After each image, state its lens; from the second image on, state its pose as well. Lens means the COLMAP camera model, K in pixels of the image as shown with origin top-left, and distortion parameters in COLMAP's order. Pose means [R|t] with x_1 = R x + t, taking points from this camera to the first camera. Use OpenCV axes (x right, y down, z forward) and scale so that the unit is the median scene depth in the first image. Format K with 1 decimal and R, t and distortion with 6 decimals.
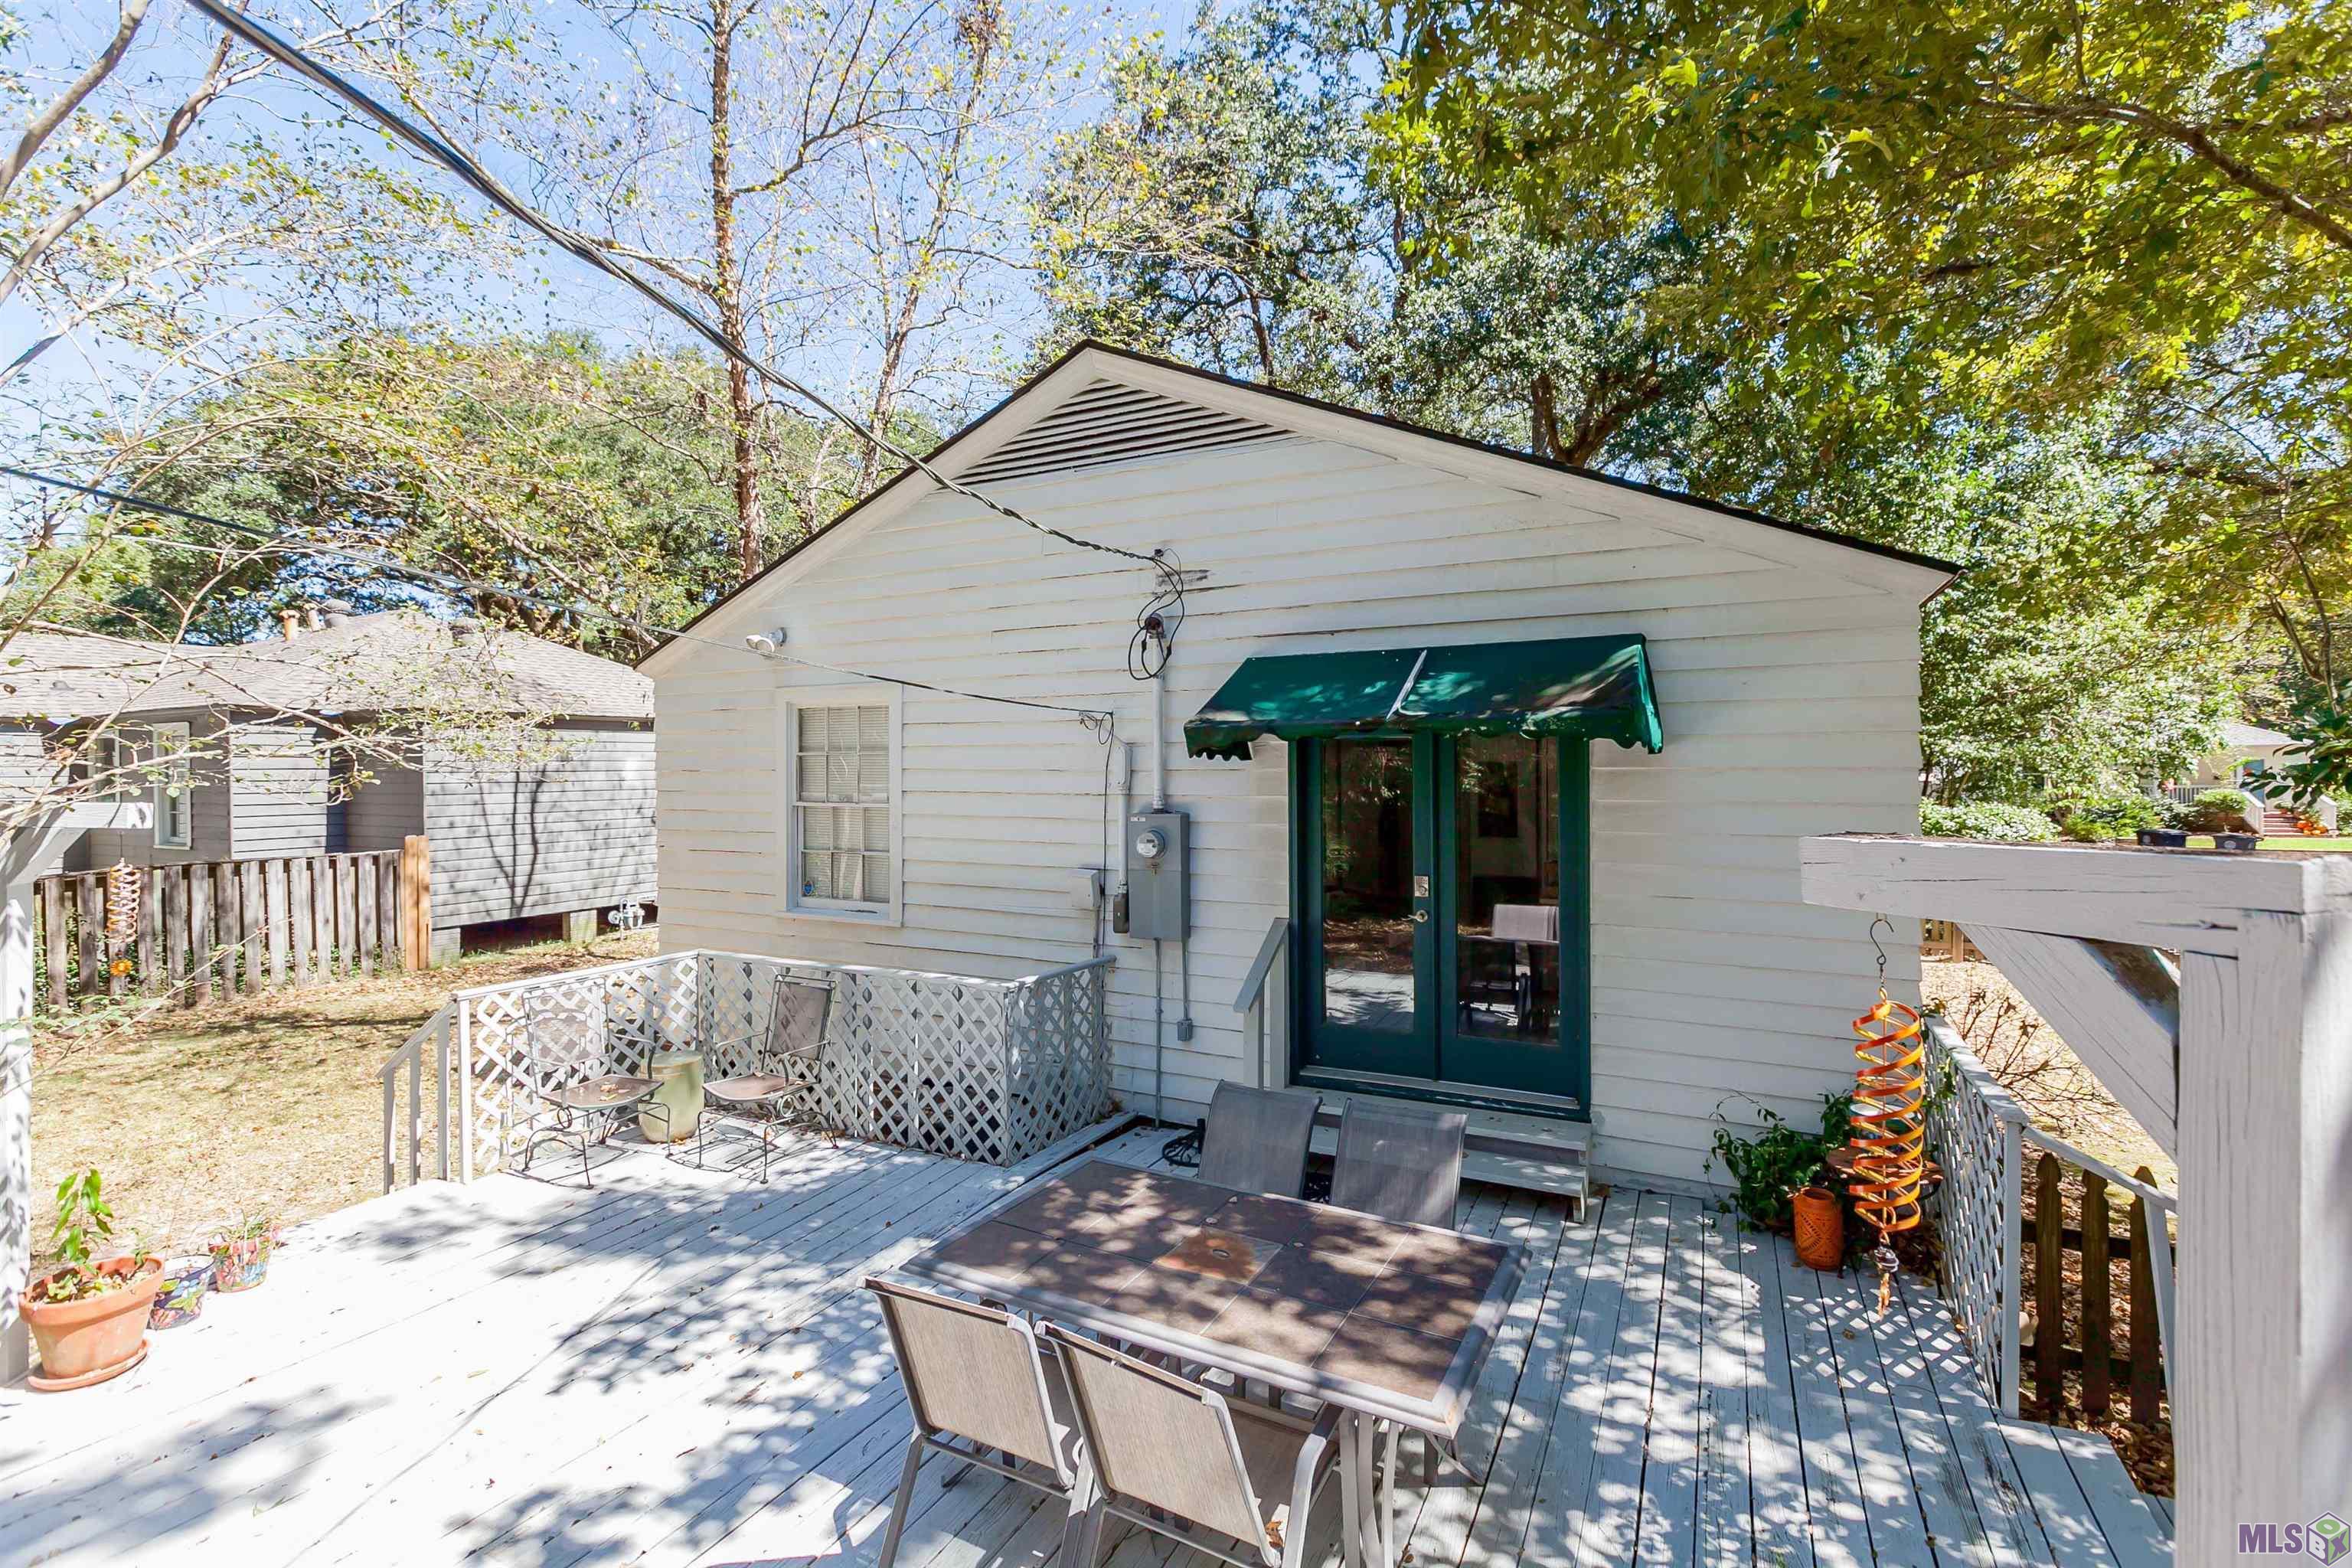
lens RADIAL K [[1040.6, 0, 1176.0], [0, 1040.6, 784.0], [0, 0, 1]] dist [0.004210, -0.001398]
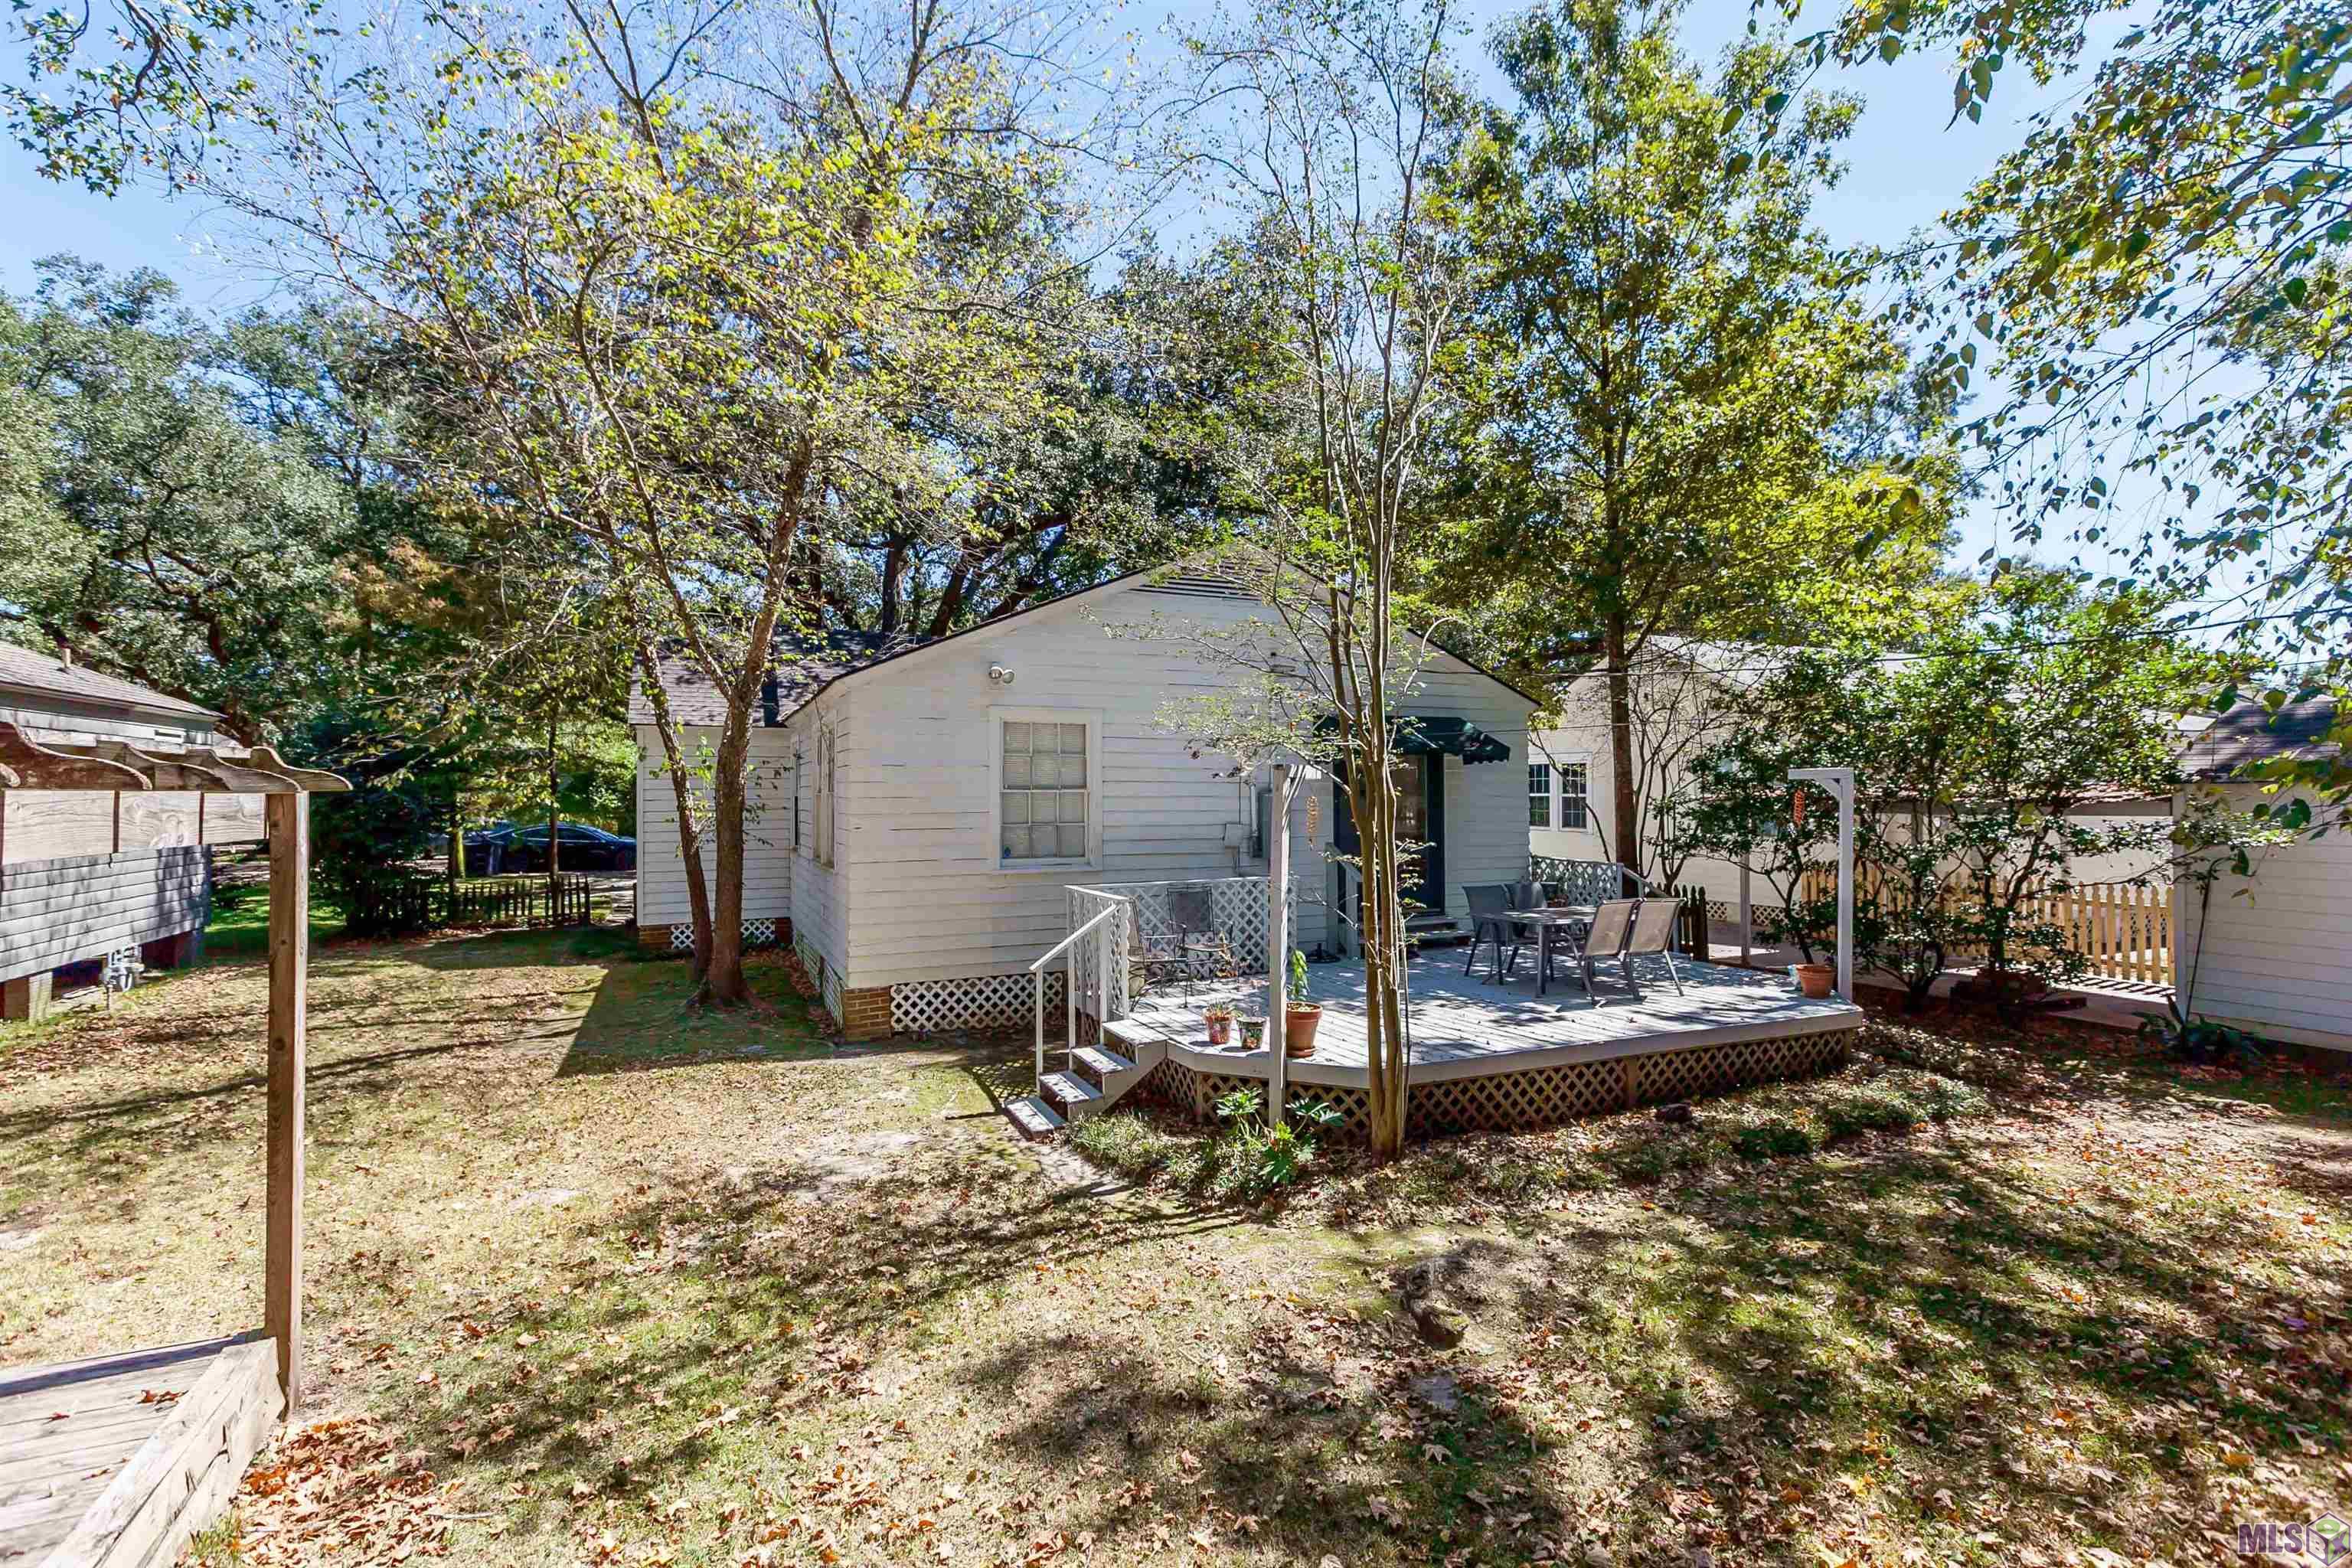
lens RADIAL K [[1040.6, 0, 1176.0], [0, 1040.6, 784.0], [0, 0, 1]] dist [0.004210, -0.001398]
pose [[0.644109, 0.001409, 0.764933, -1.542995], [0.013915, 0.999811, -0.013559, 0.038545], [-0.764807, 0.019377, 0.643967, -0.076747]]
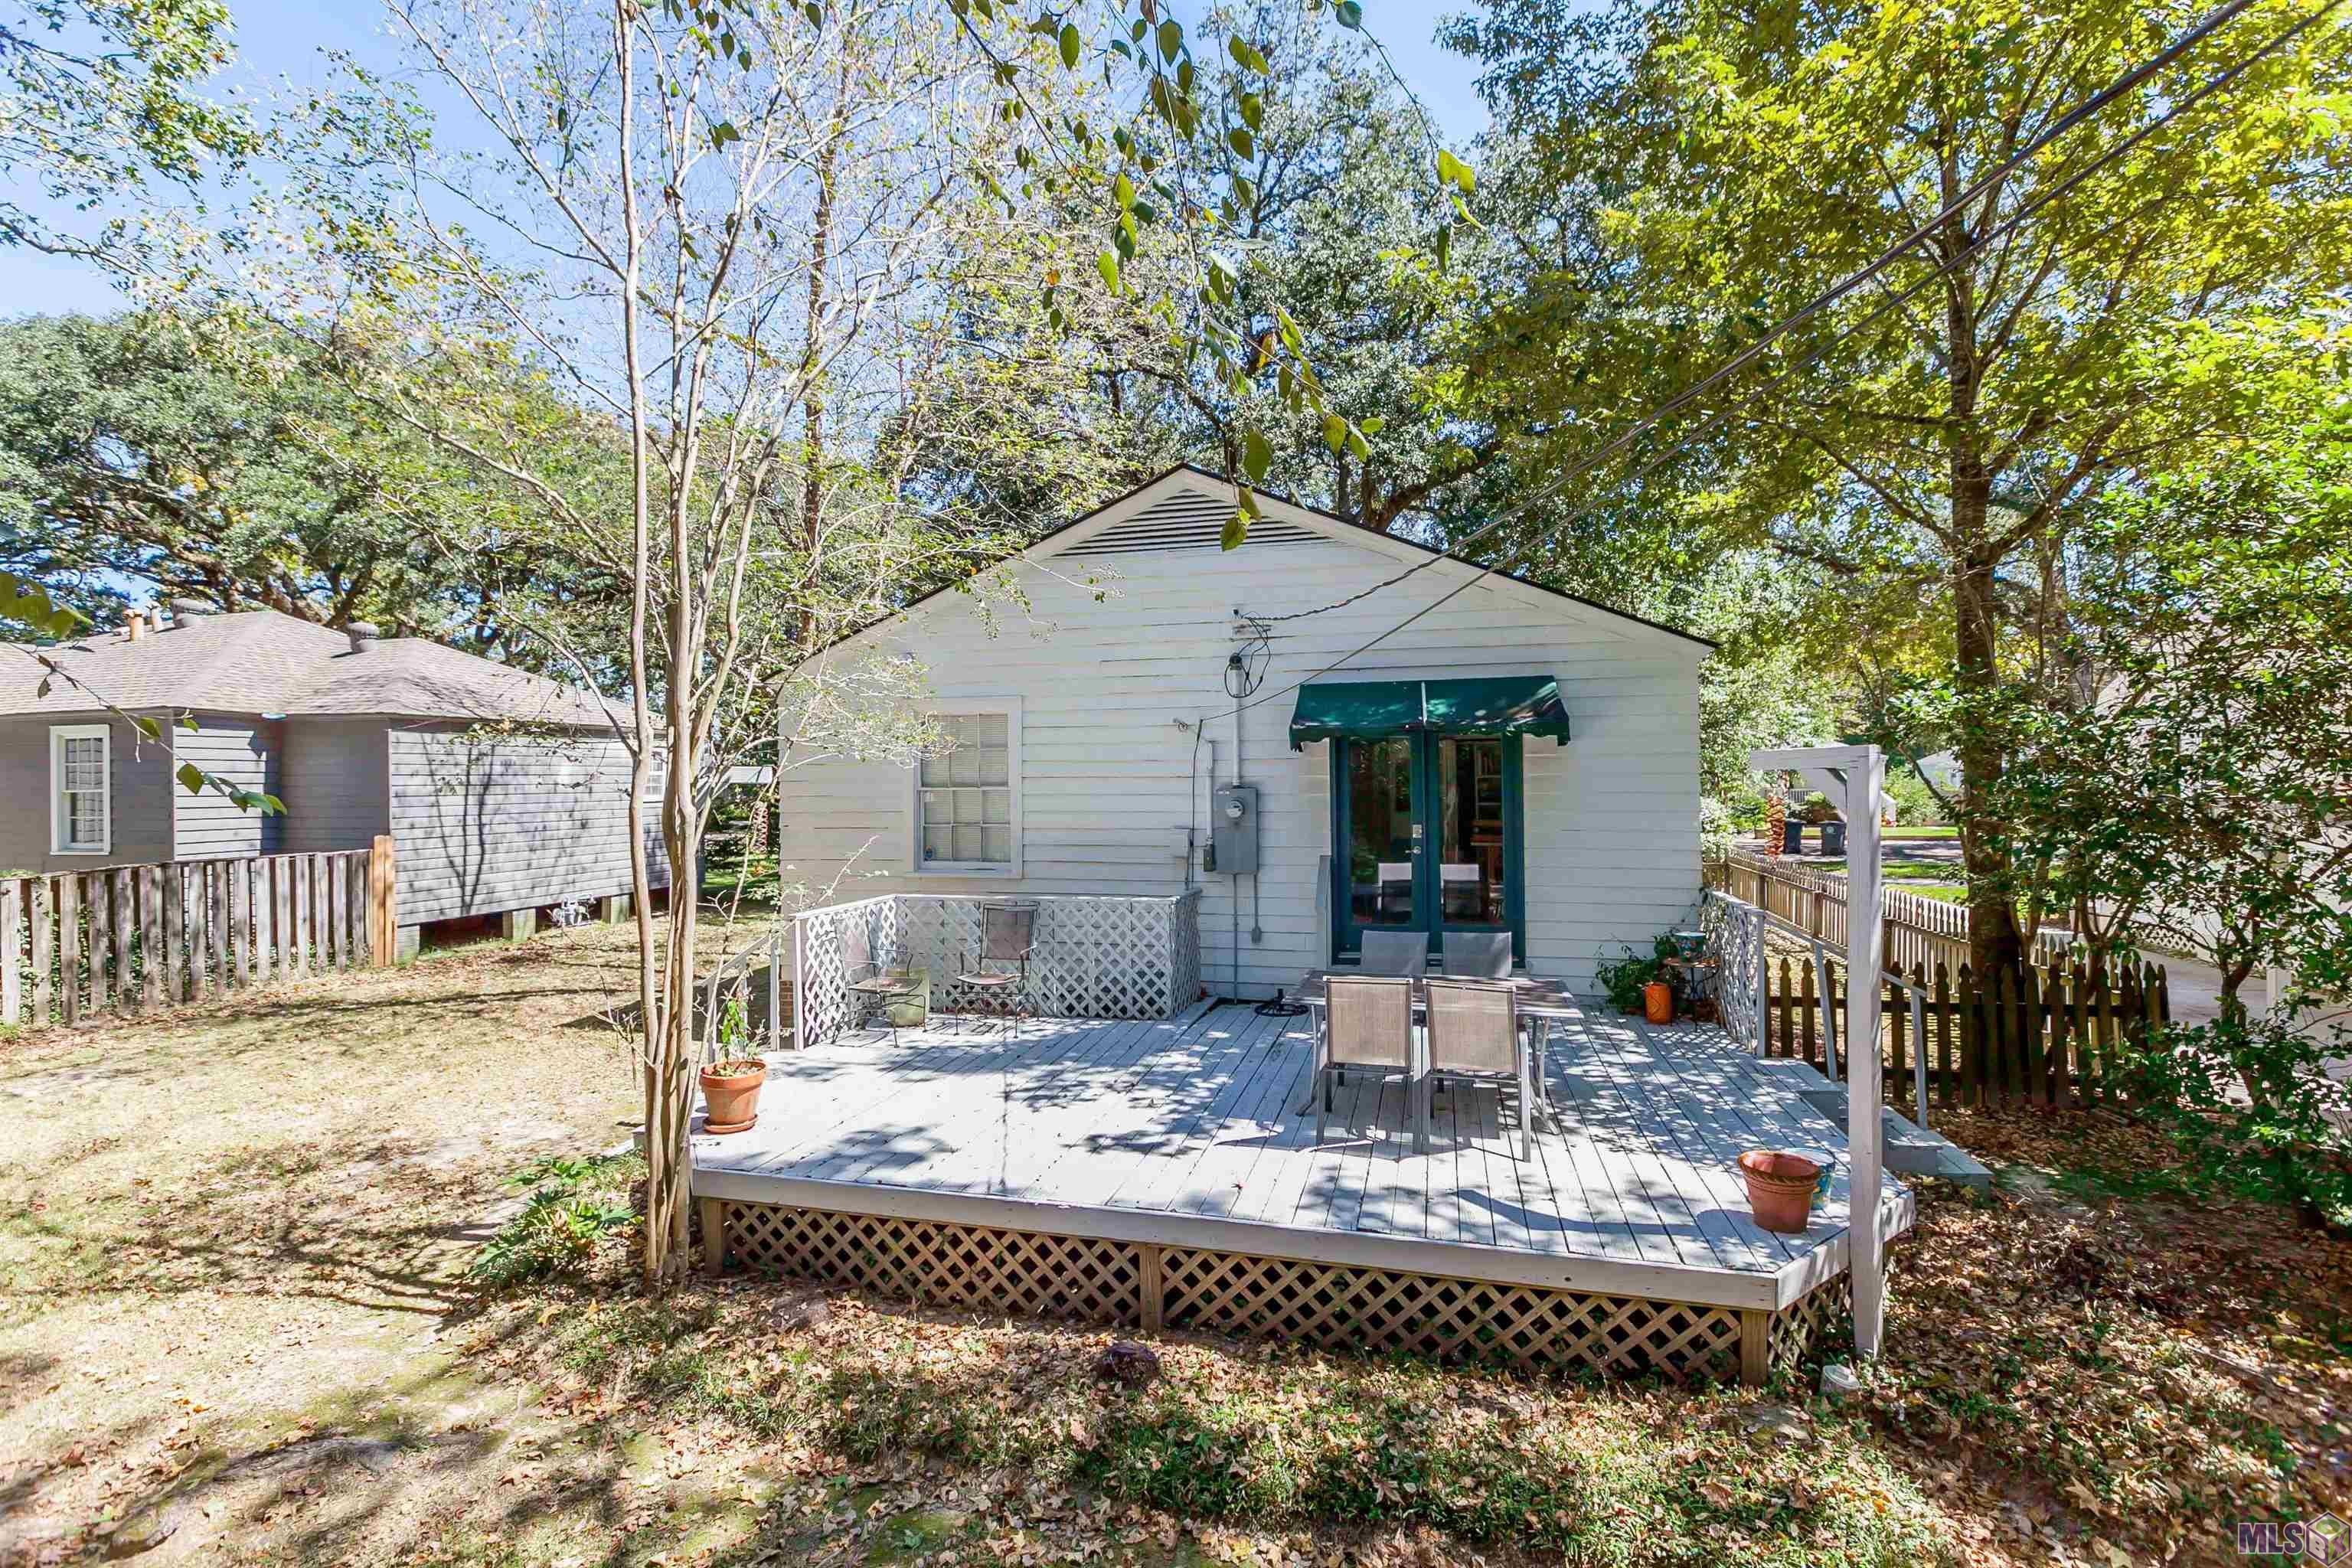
lens RADIAL K [[1040.6, 0, 1176.0], [0, 1040.6, 784.0], [0, 0, 1]] dist [0.004210, -0.001398]
pose [[0.973304, -0.004794, 0.229470, -0.427832], [0.008219, 0.999869, -0.013971, 0.040639], [-0.229373, 0.015484, 0.973215, -0.403247]]
